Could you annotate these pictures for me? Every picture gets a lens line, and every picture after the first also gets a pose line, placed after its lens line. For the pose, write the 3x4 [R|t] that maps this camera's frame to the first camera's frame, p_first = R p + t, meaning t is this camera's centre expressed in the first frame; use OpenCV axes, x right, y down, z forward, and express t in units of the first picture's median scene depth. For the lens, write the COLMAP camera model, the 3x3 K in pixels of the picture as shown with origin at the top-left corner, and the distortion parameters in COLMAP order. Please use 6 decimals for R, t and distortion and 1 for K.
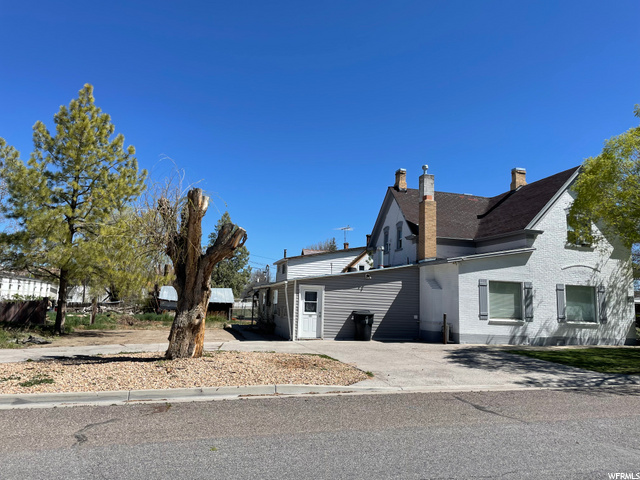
lens RADIAL K [[478.4, 0, 316.4], [0, 478.4, 229.6], [0, 0, 1]] dist [0.107865, -0.135652]
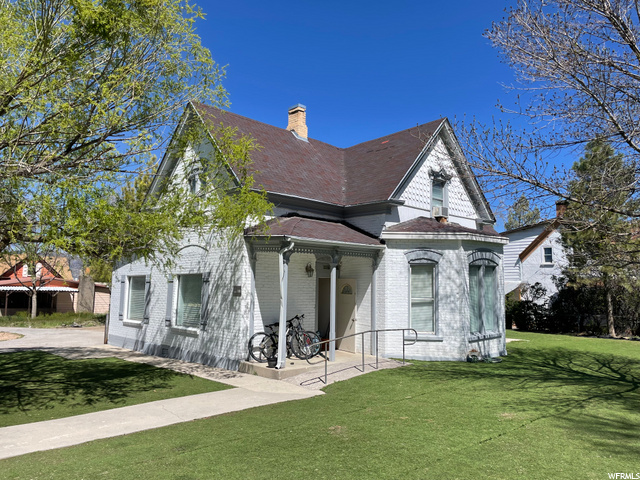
lens RADIAL K [[497.5, 0, 320.0], [0, 497.5, 240.0], [0, 0, 1]] dist [0.001149, 0.000084]
pose [[0.496755, -0.111791, -0.860661, 1.257245], [0.135539, 0.989495, -0.050295, 0.127312], [0.857242, -0.091669, 0.506688, 0.812906]]
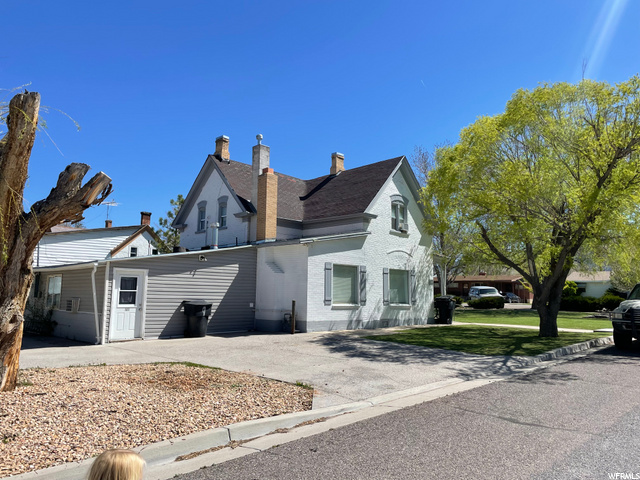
lens RADIAL K [[478.4, 0, 316.4], [0, 478.4, 229.6], [0, 0, 1]] dist [0.107865, -0.135652]
pose [[0.860057, 0.048595, 0.507878, -0.146666], [-0.063571, 0.997903, 0.012171, 0.027369], [-0.506221, -0.042754, 0.861343, 0.201468]]
